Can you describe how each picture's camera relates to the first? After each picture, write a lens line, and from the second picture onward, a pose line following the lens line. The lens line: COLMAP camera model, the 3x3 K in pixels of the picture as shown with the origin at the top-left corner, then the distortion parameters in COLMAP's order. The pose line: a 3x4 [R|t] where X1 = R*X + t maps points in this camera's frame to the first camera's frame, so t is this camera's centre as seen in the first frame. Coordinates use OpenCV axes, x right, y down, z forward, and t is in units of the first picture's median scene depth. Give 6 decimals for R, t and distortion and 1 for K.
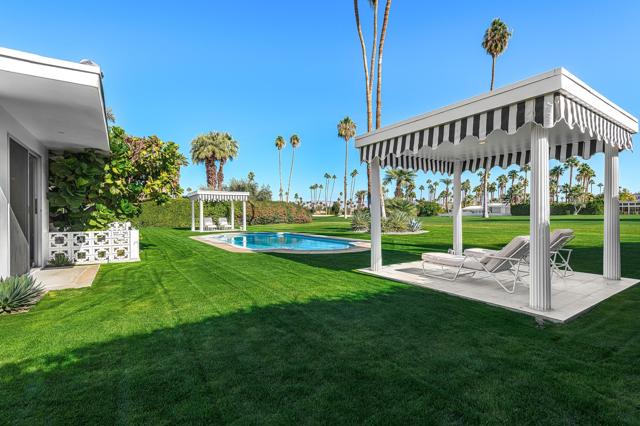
lens RADIAL K [[297.2, 0, 316.5], [0, 297.2, 213.5], [0, 0, 1]] dist [0.002011, 0.000337]
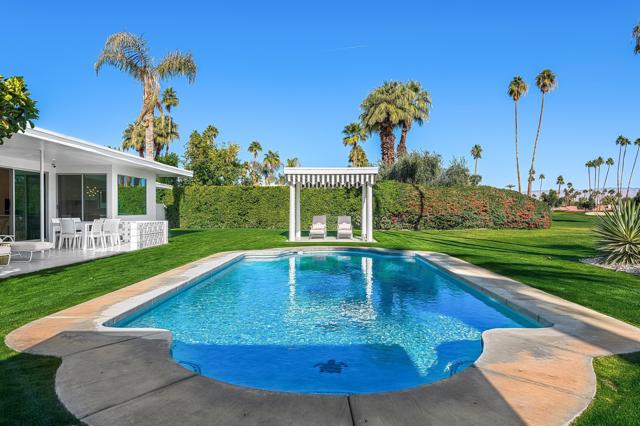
lens RADIAL K [[420.3, 0, 321.5], [0, 420.3, 219.2], [0, 0, 1]] dist [-0.006595, -0.003986]
pose [[0.825161, 0.014288, -0.564717, 0.045135], [-0.001715, 0.999739, 0.022789, 0.000950], [0.564895, -0.017836, 0.824970, 0.155542]]
